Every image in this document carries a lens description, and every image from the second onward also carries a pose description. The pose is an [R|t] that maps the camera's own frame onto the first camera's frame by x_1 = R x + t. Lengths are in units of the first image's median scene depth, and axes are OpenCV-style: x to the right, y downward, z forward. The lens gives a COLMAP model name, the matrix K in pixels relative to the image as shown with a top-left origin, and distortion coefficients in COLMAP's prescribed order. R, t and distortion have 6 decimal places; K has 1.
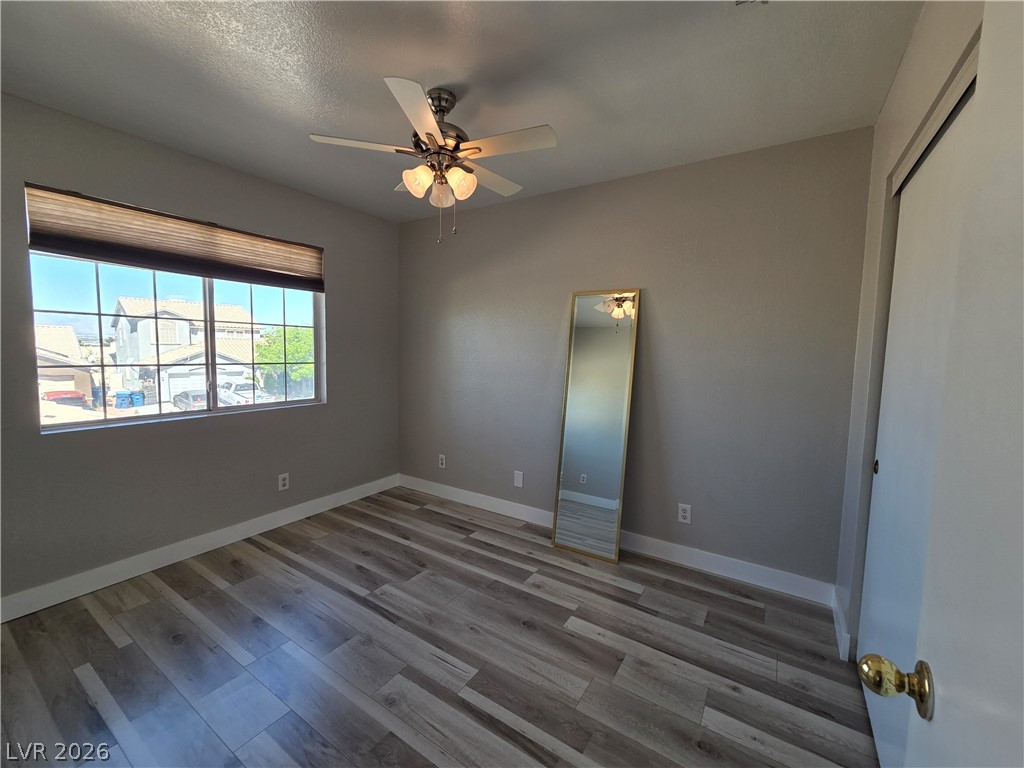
lens RADIAL K [[420.6, 0, 512.0], [0, 420.6, 384.0], [0, 0, 1]] dist [0.014773, -0.005761]
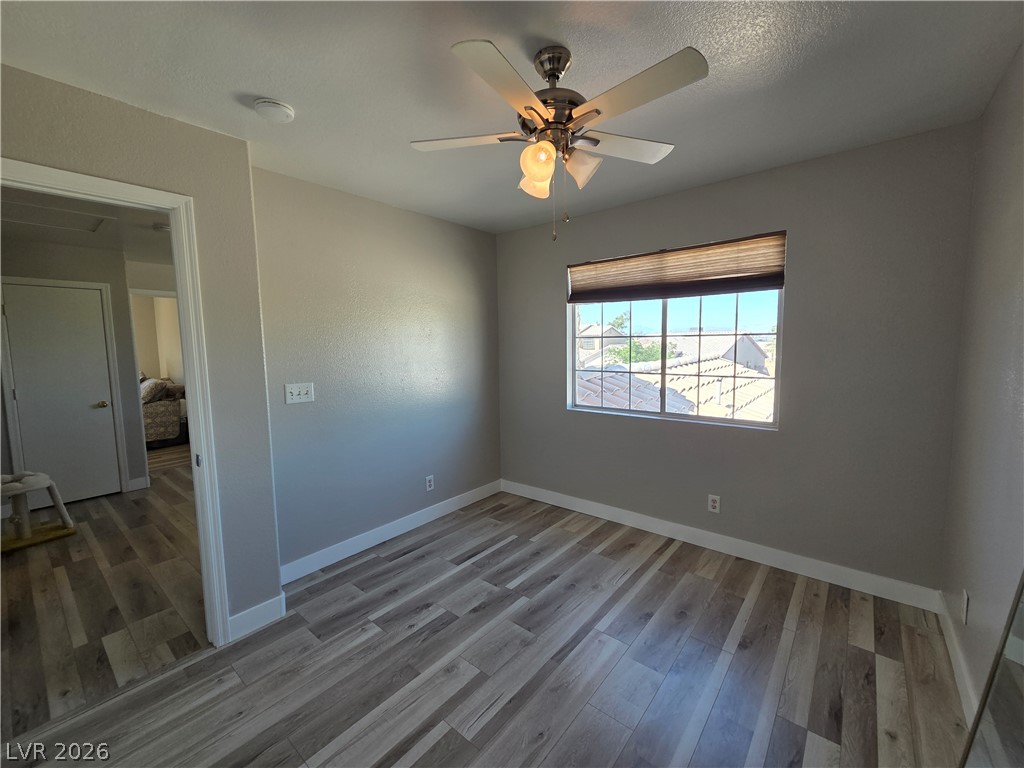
lens RADIAL K [[420.6, 0, 512.0], [0, 420.6, 384.0], [0, 0, 1]] dist [0.014773, -0.005761]
pose [[-0.122118, 0.078364, -0.989417, 0.452120], [-0.072394, 0.993520, 0.087624, -0.086929], [0.989872, 0.082328, -0.115654, 0.709557]]
